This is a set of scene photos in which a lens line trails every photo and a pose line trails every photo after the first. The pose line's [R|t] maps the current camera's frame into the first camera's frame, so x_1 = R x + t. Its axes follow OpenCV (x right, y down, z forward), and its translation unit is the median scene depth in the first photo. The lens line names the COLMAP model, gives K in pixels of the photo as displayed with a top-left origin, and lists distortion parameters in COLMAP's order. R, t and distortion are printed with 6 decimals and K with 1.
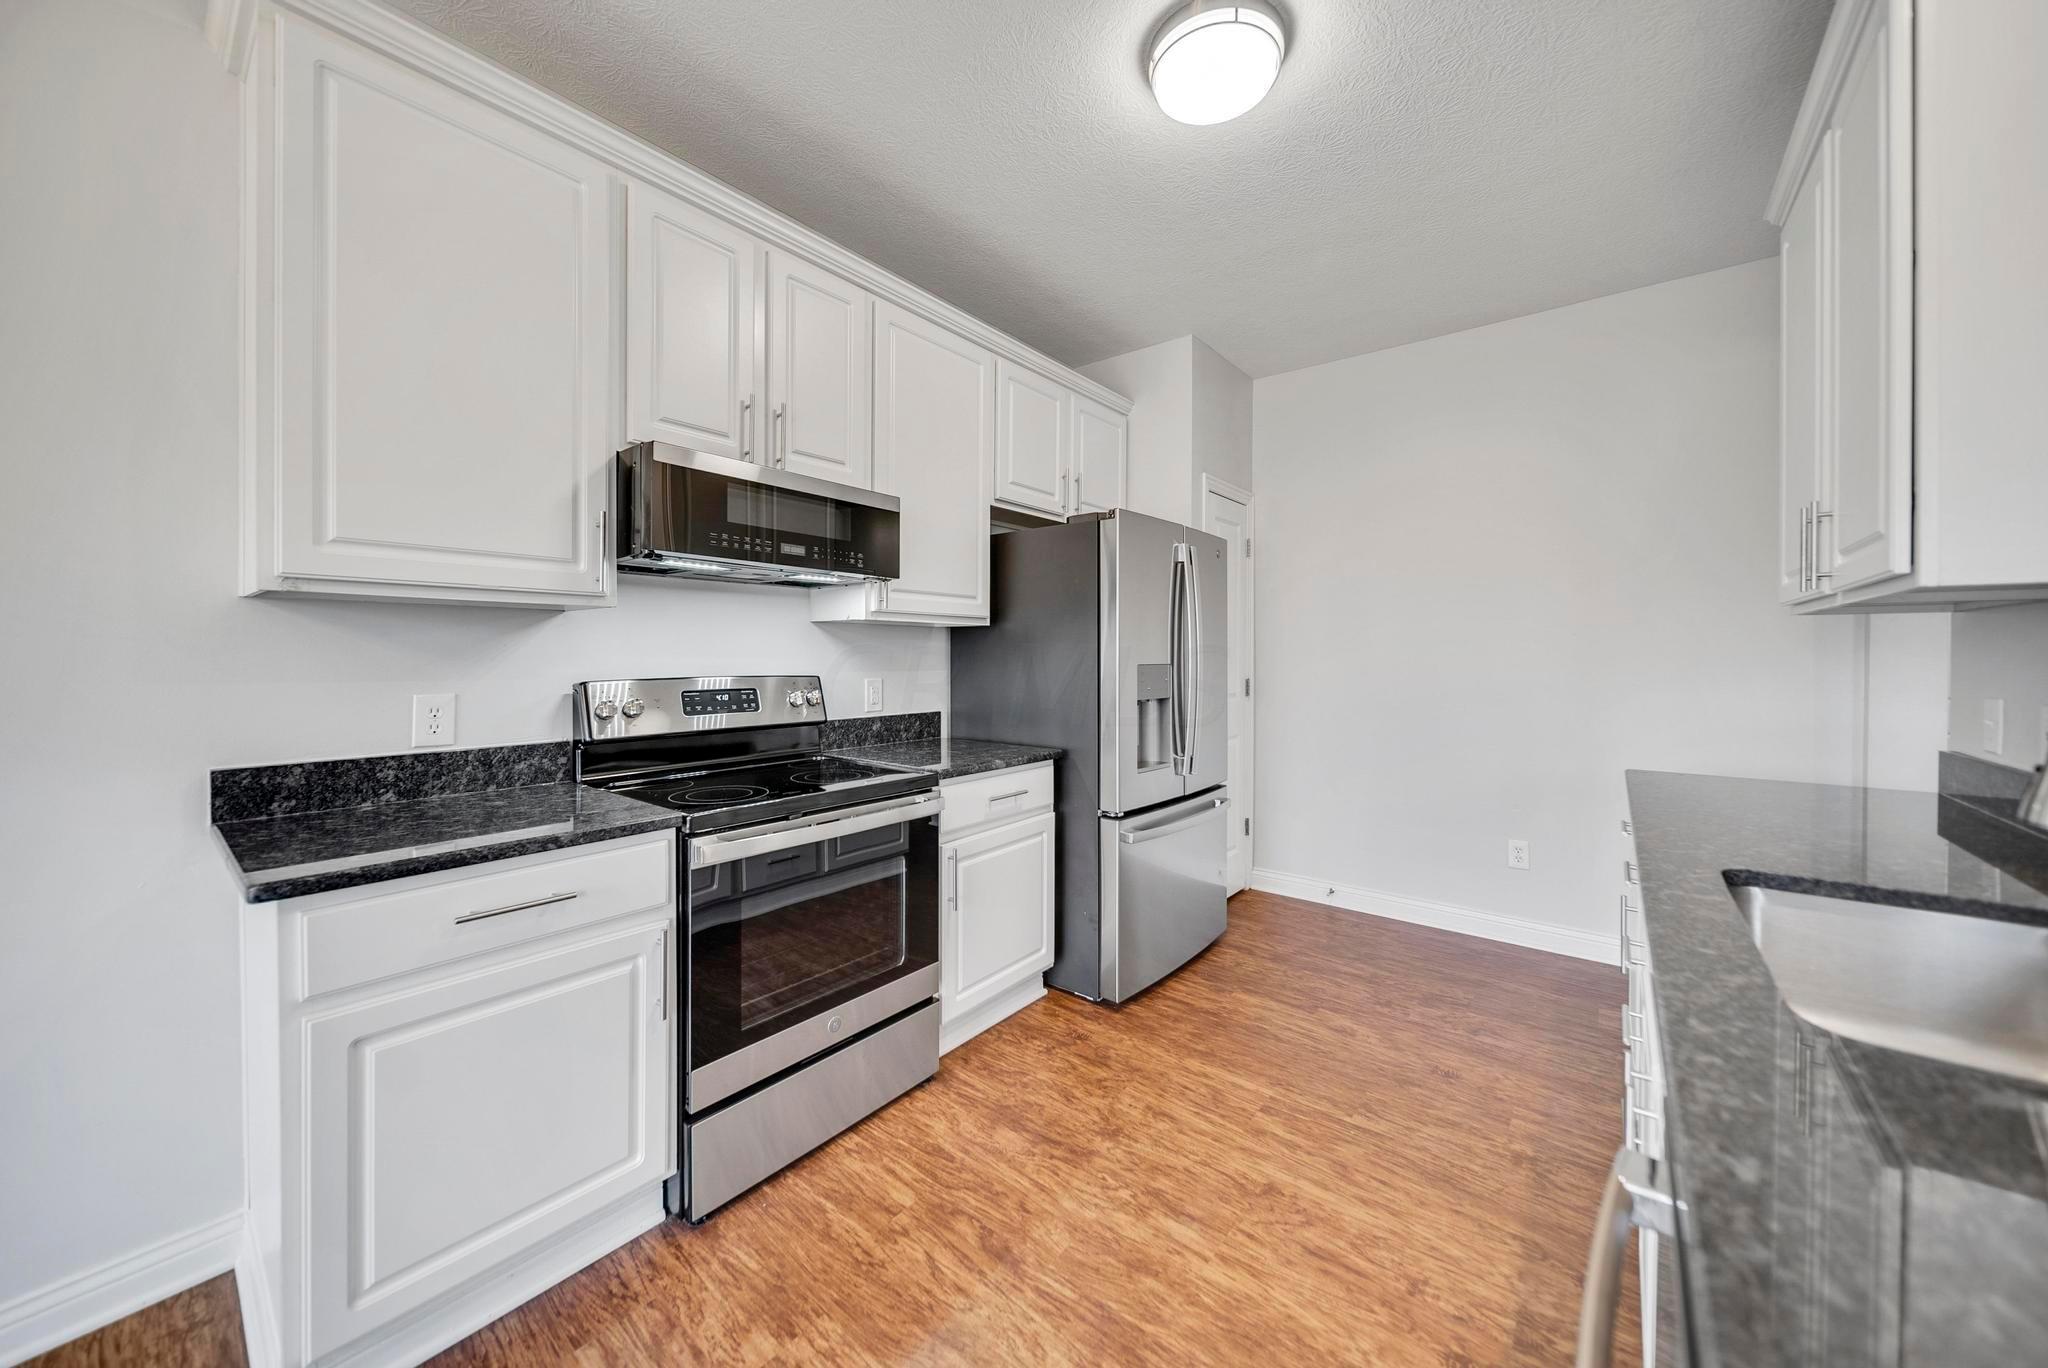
lens RADIAL K [[730.7, 0, 1047.7], [0, 730.7, 654.9], [0, 0, 1]] dist [-0.002751, -0.000031]
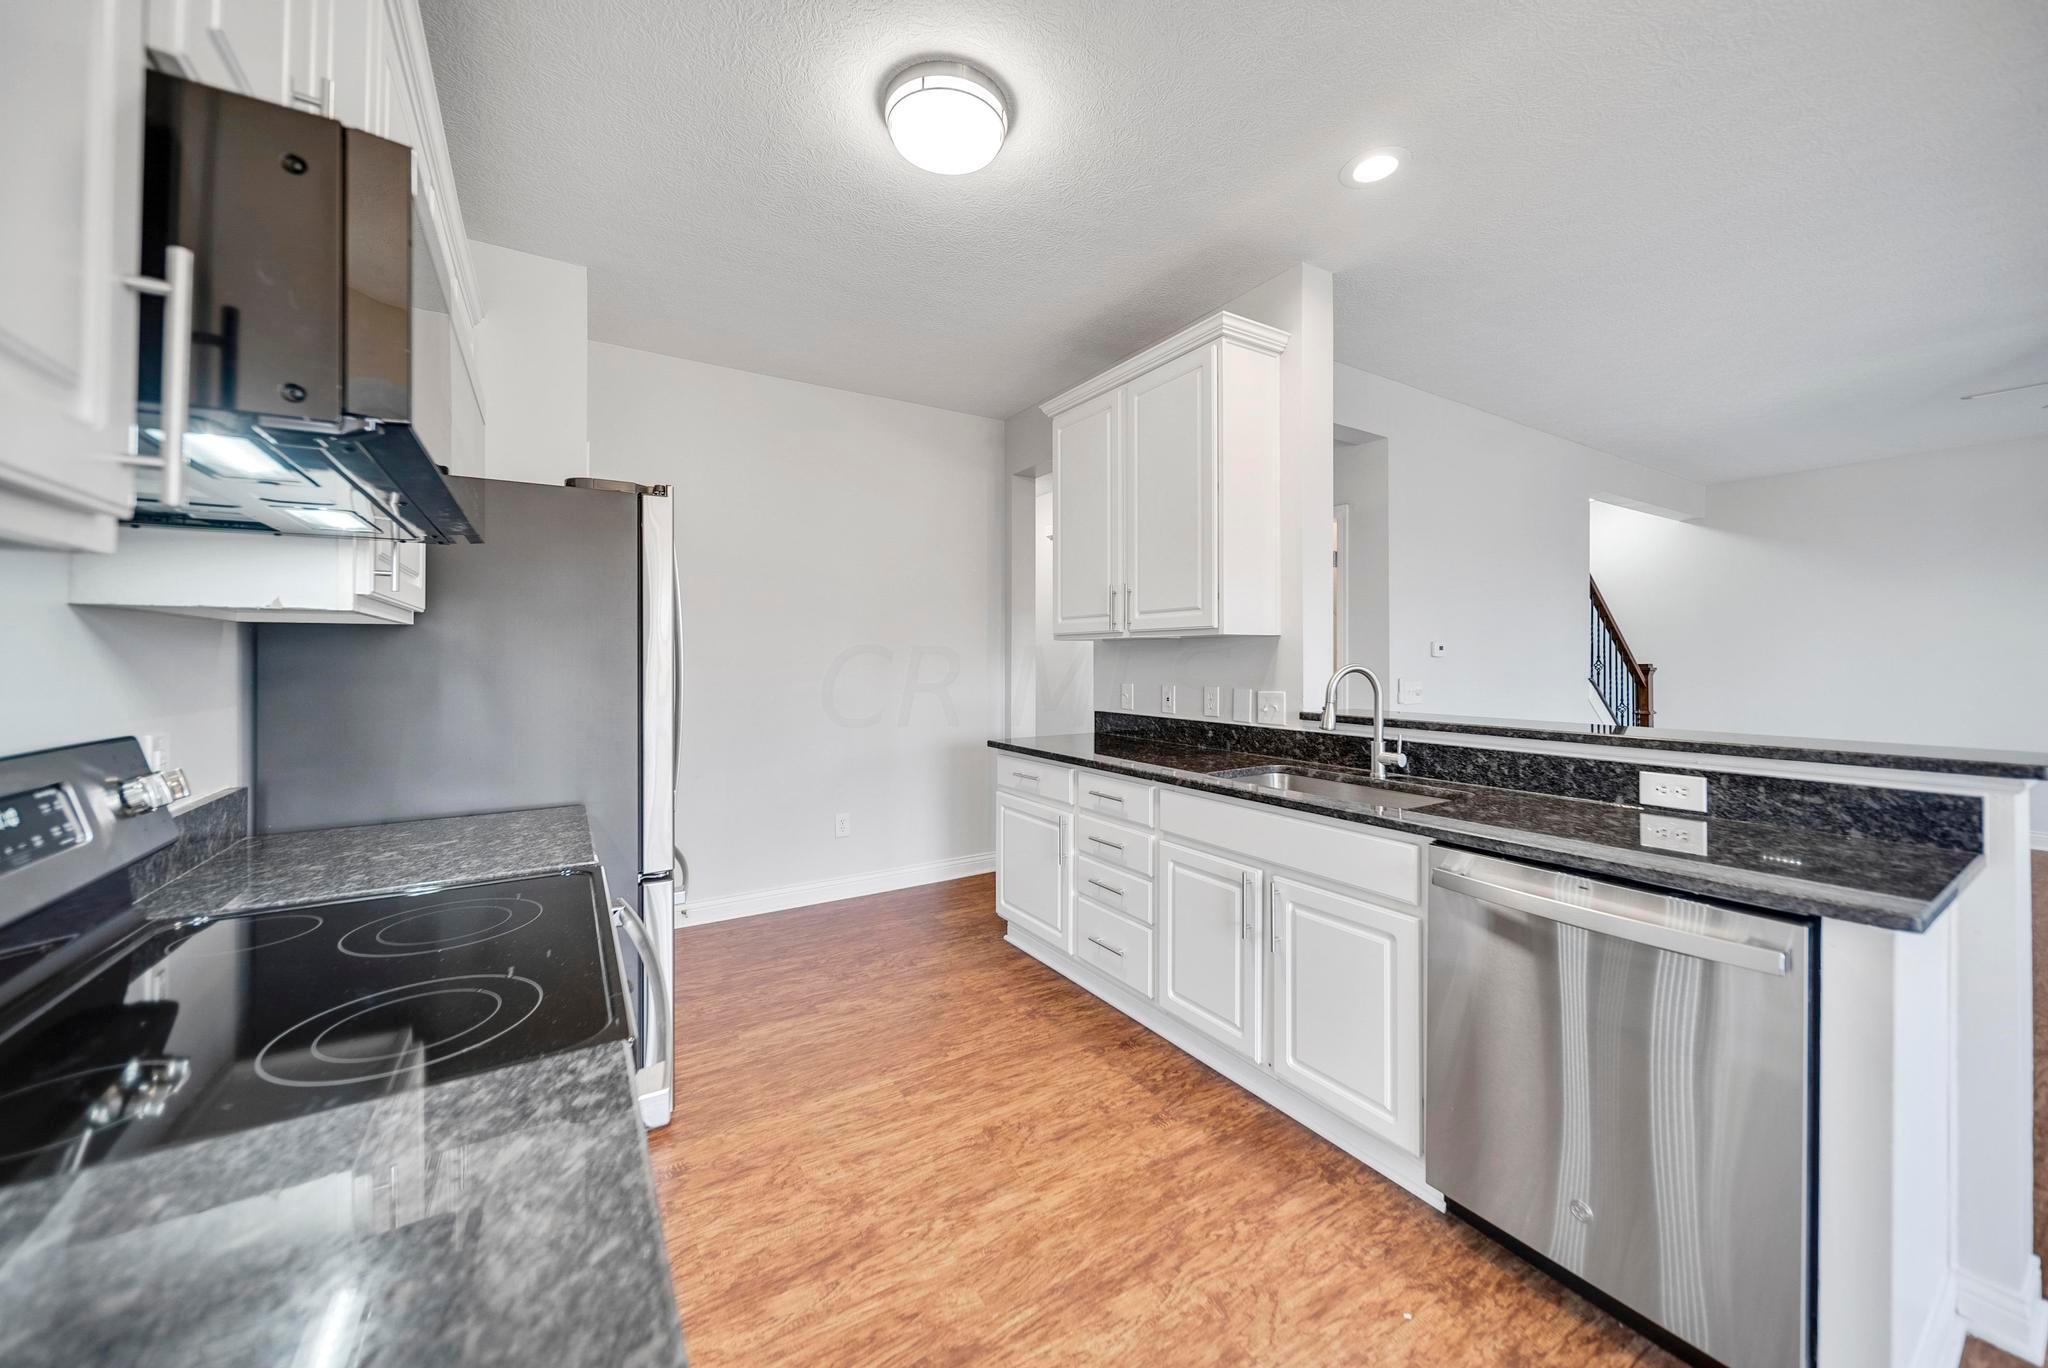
lens RADIAL K [[730.7, 0, 1020.5], [0, 730.7, 650.9], [0, 0, 1]] dist [-0.002751, -0.000031]
pose [[0.341926, 0.003966, 0.939718, -0.705666], [0.004551, 0.999972, -0.005876, -0.020076], [-0.939716, 0.006285, 0.341899, 0.508944]]
